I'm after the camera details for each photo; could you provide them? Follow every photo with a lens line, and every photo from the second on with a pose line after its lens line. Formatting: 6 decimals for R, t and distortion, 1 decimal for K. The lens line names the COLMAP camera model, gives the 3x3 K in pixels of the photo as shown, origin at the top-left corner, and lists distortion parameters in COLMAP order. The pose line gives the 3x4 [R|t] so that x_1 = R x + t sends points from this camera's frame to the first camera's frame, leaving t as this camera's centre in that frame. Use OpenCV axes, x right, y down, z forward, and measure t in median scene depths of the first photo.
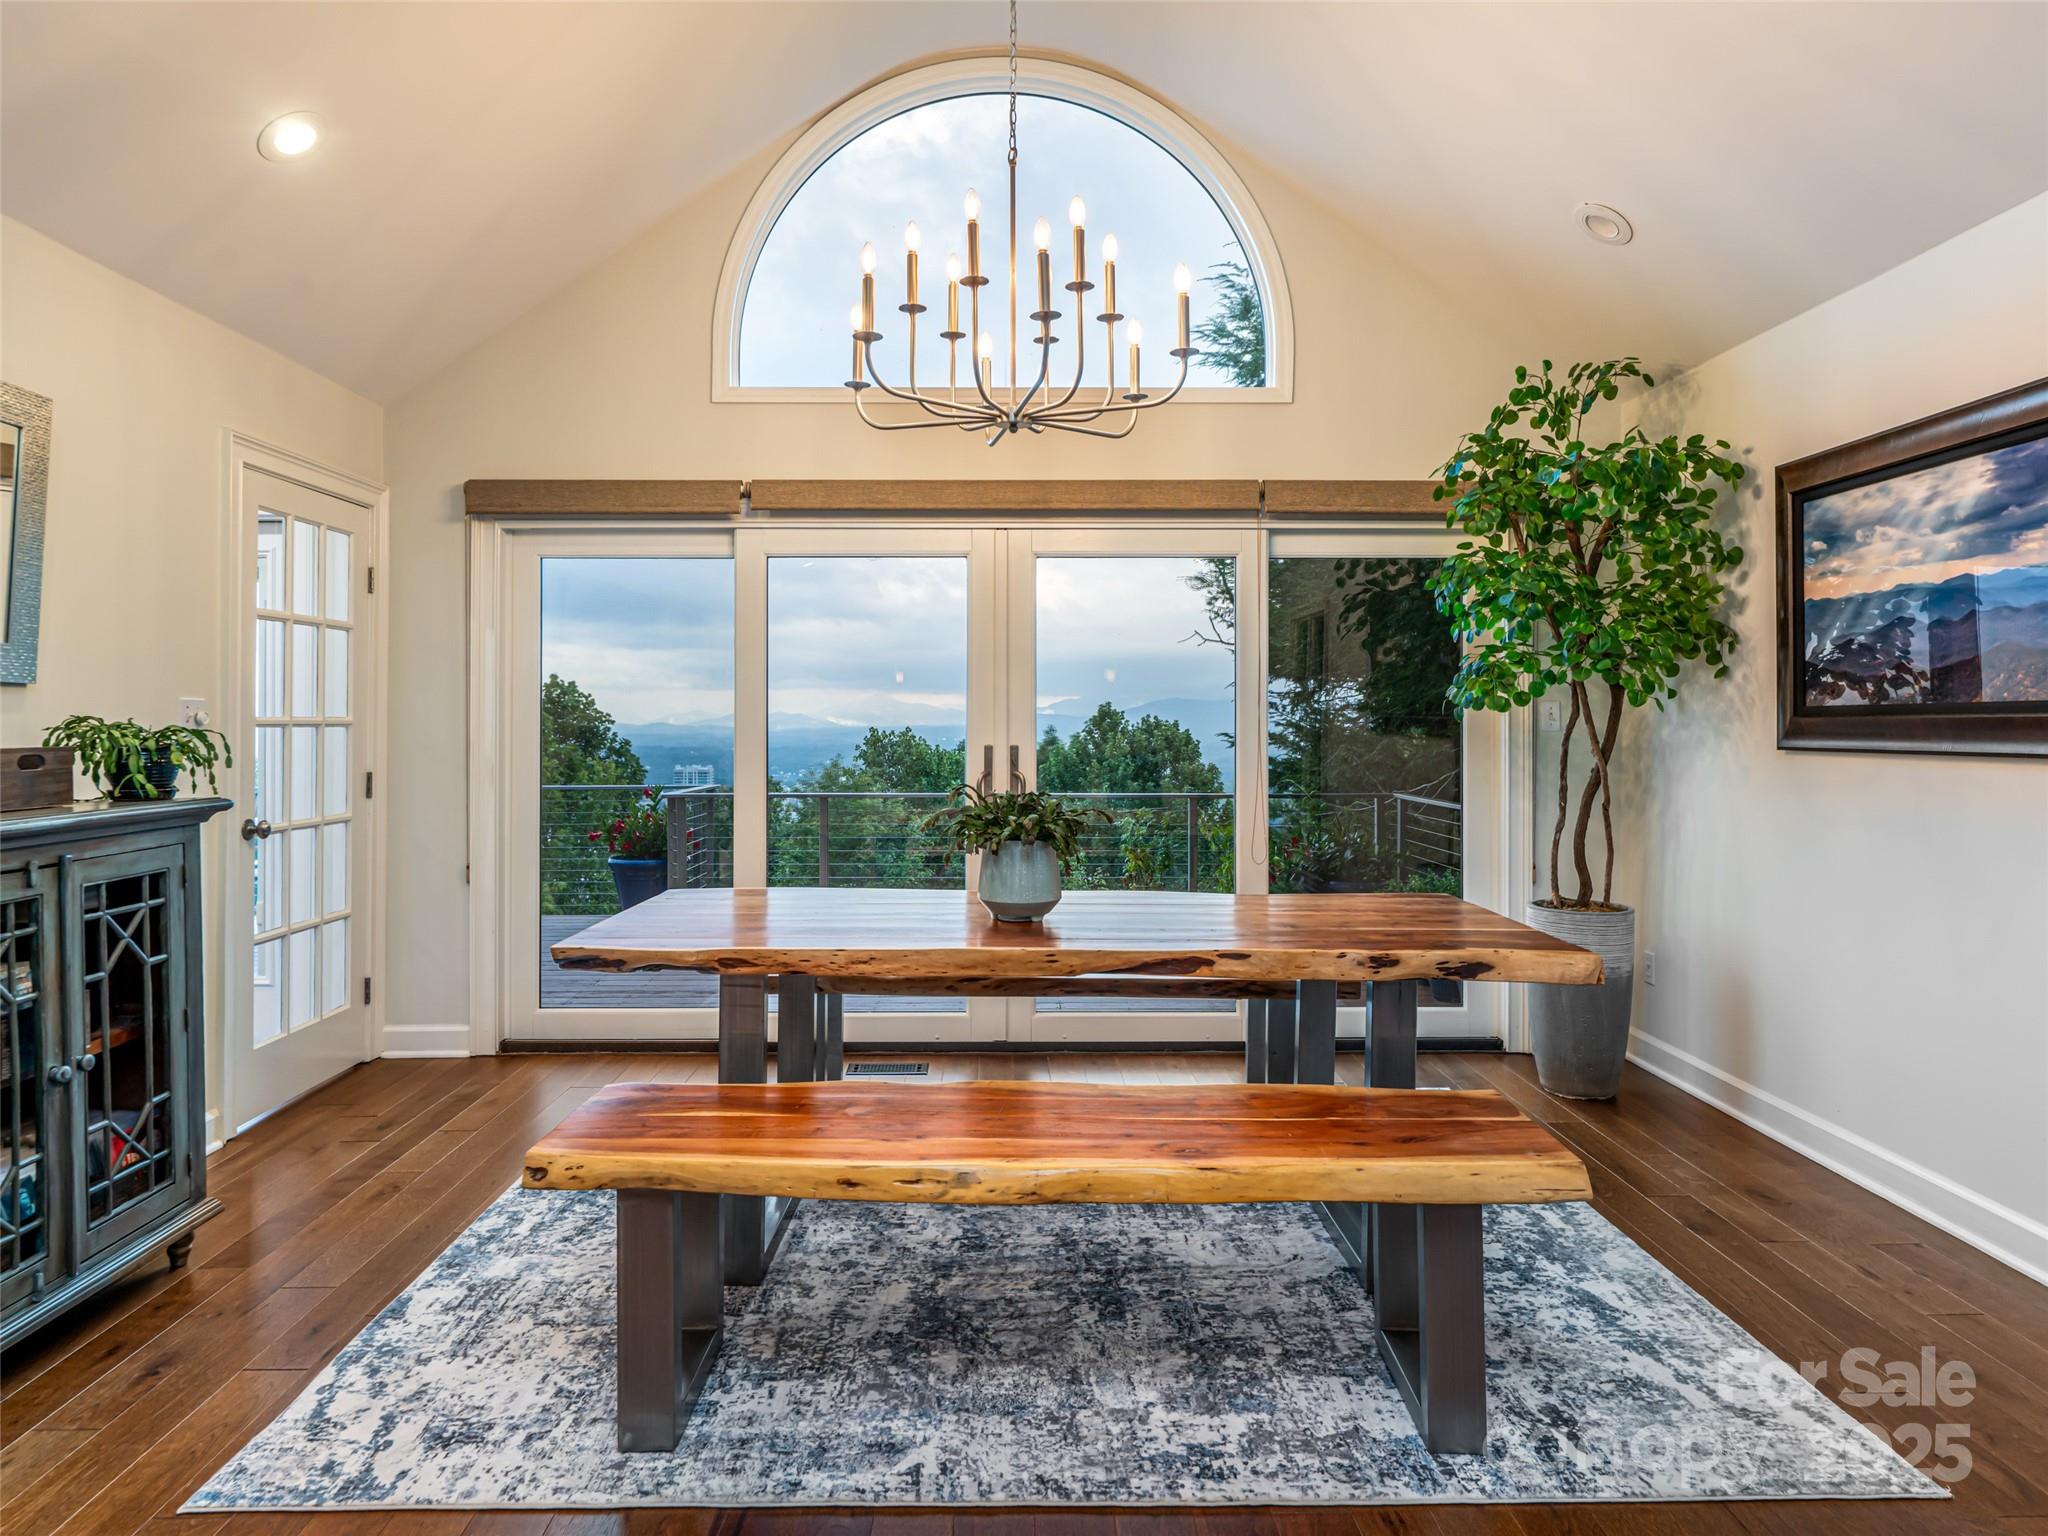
lens RADIAL K [[1270.8, 0, 1023.4], [0, 1270.8, 718.6], [0, 0, 1]] dist [-0.010423, 0.002554]
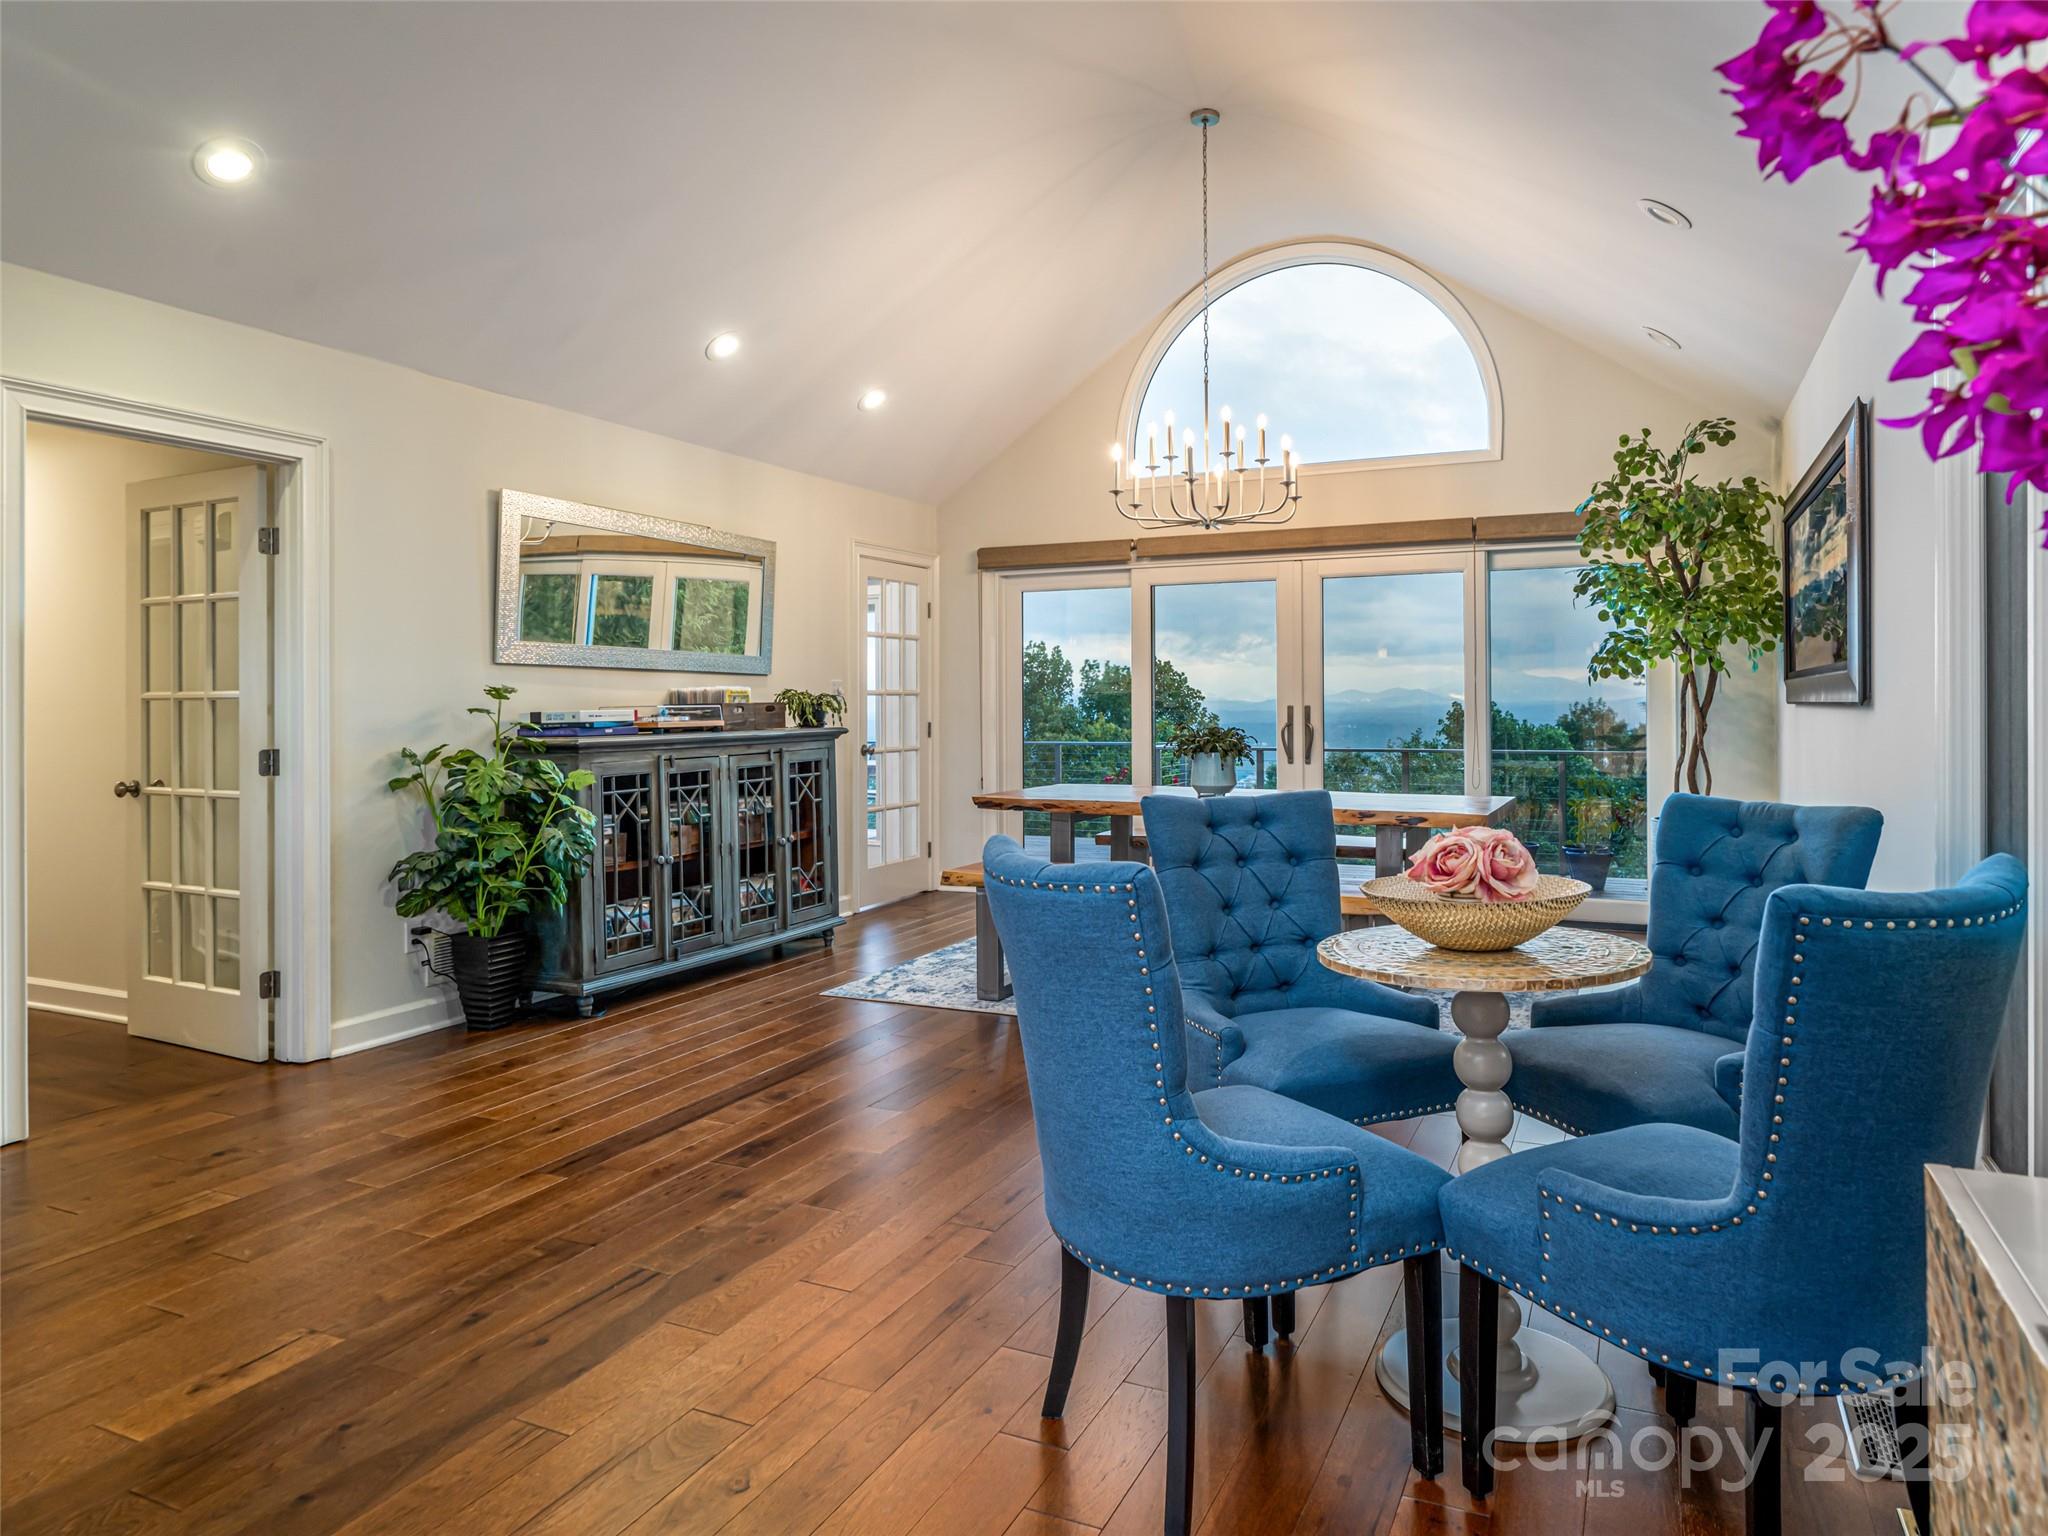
lens RADIAL K [[1338.0, 0, 1102.7], [0, 1338.0, 708.7], [0, 0, 1]] dist [-0.005673, 0.007903]
pose [[0.914624, -0.003205, -0.404293, 0.468449], [0.007265, 0.999937, 0.008508, 0.011277], [0.404240, -0.010719, 0.914590, -0.610932]]
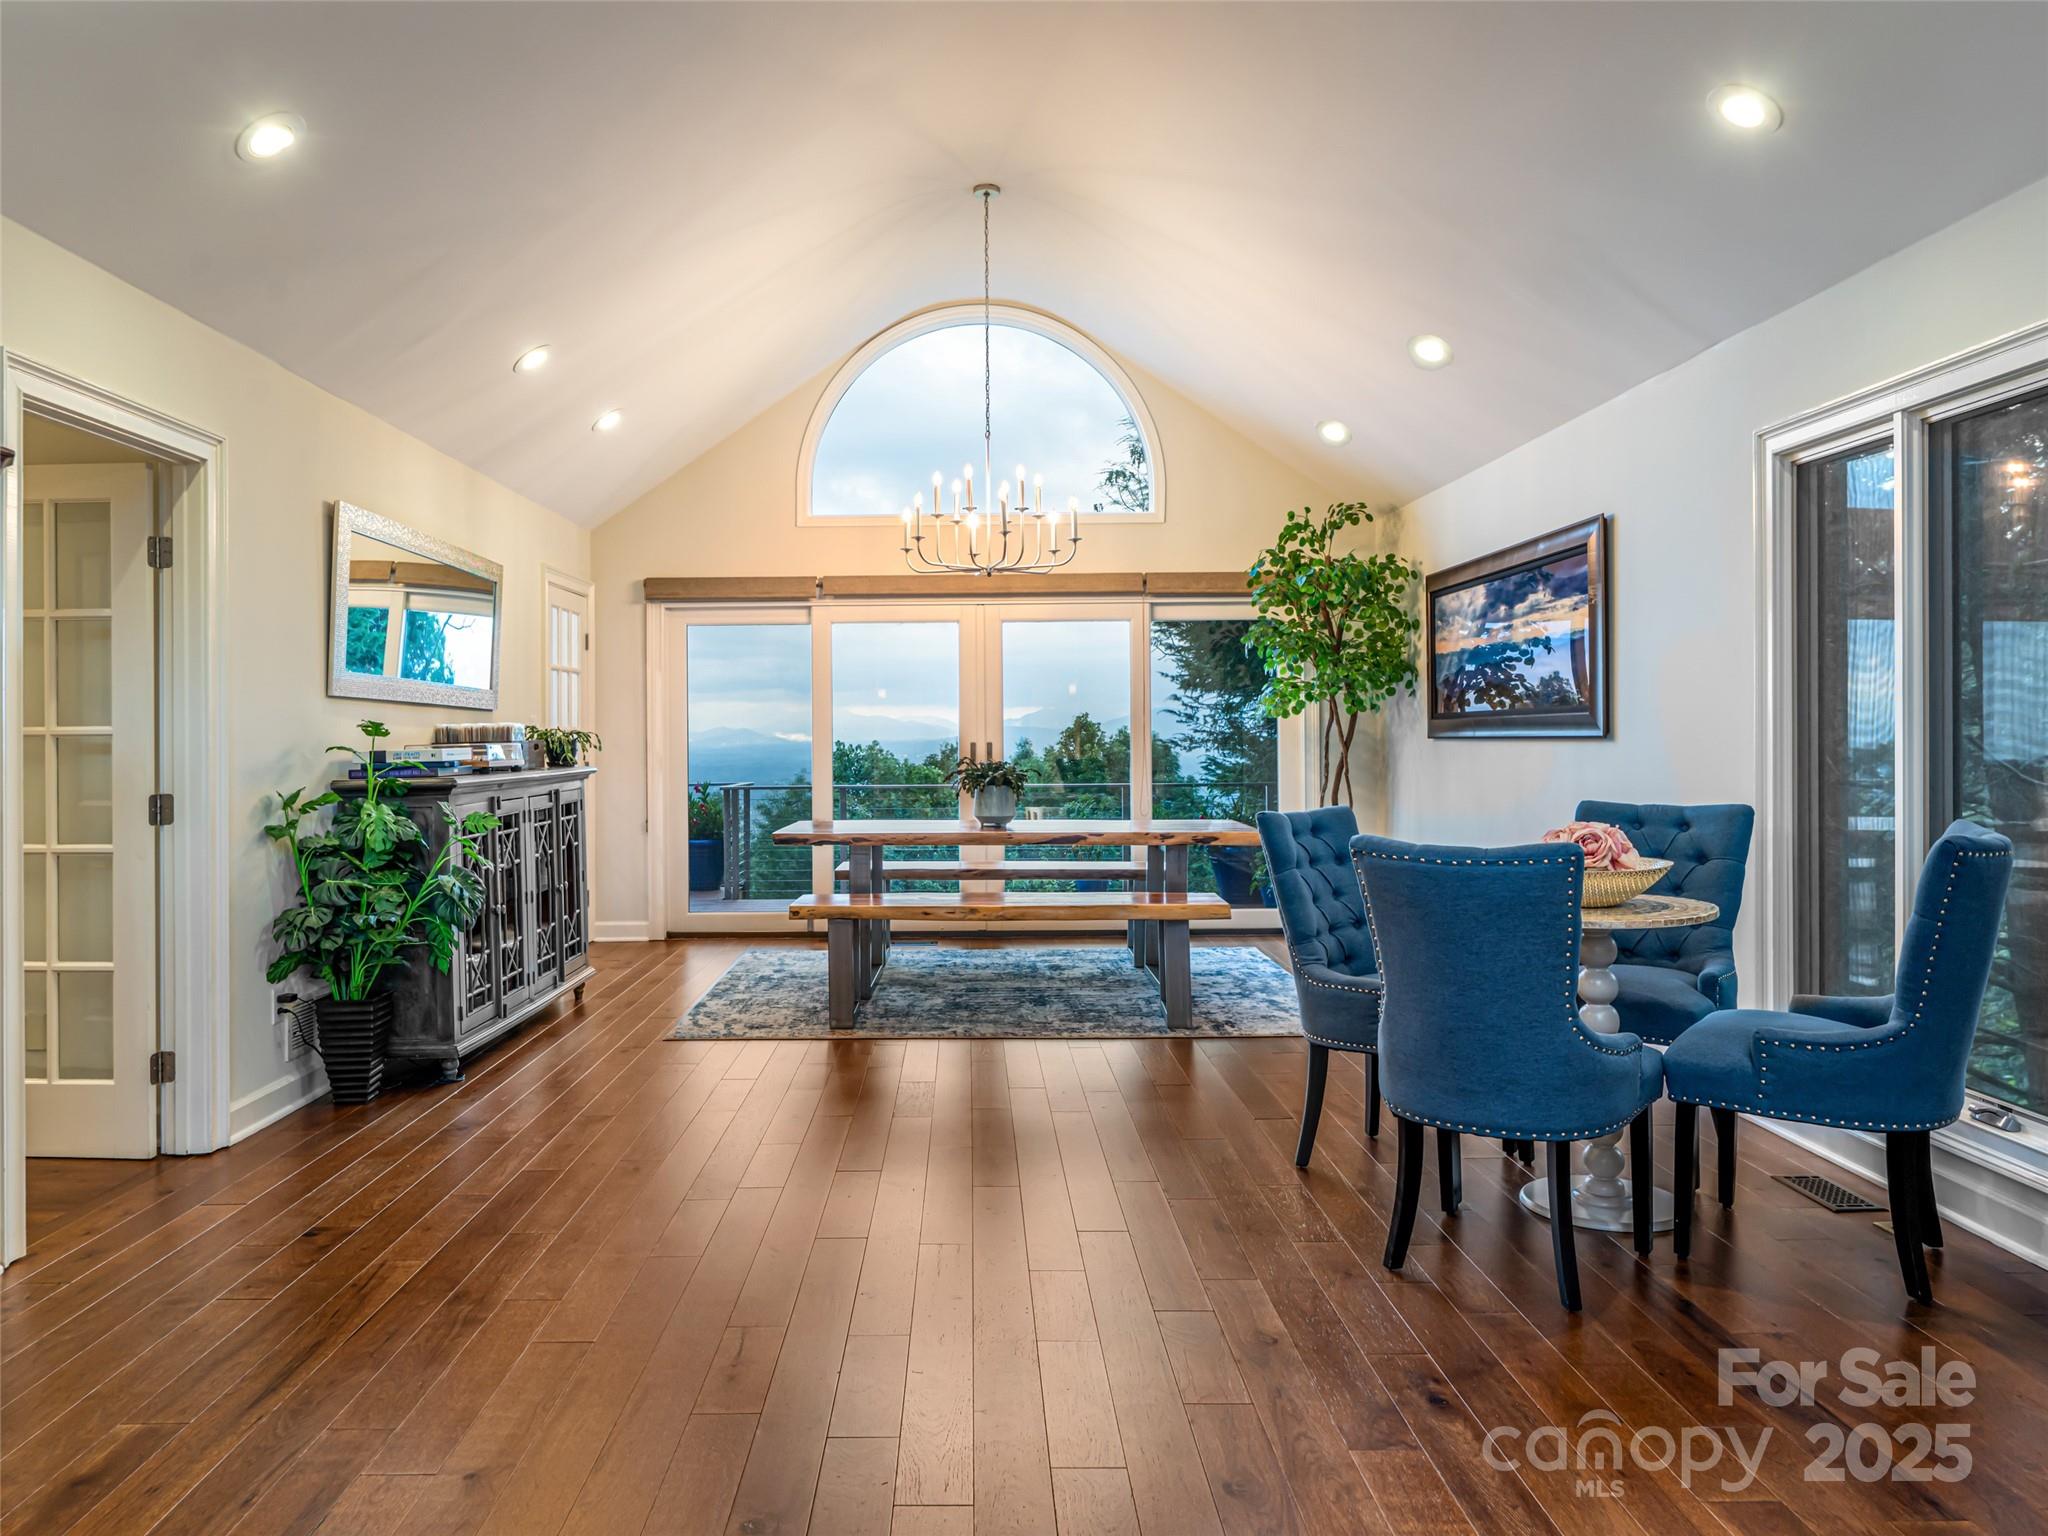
lens RADIAL K [[1442.1, 0, 1026.5], [0, 1442.1, 754.3], [0, 0, 1]] dist [-0.000192, -0.001030]
pose [[0.999713, -0.009150, 0.022162, -0.001419], [0.008804, 0.999839, 0.015642, 0.010155], [-0.022301, -0.015443, 0.999632, -0.908956]]
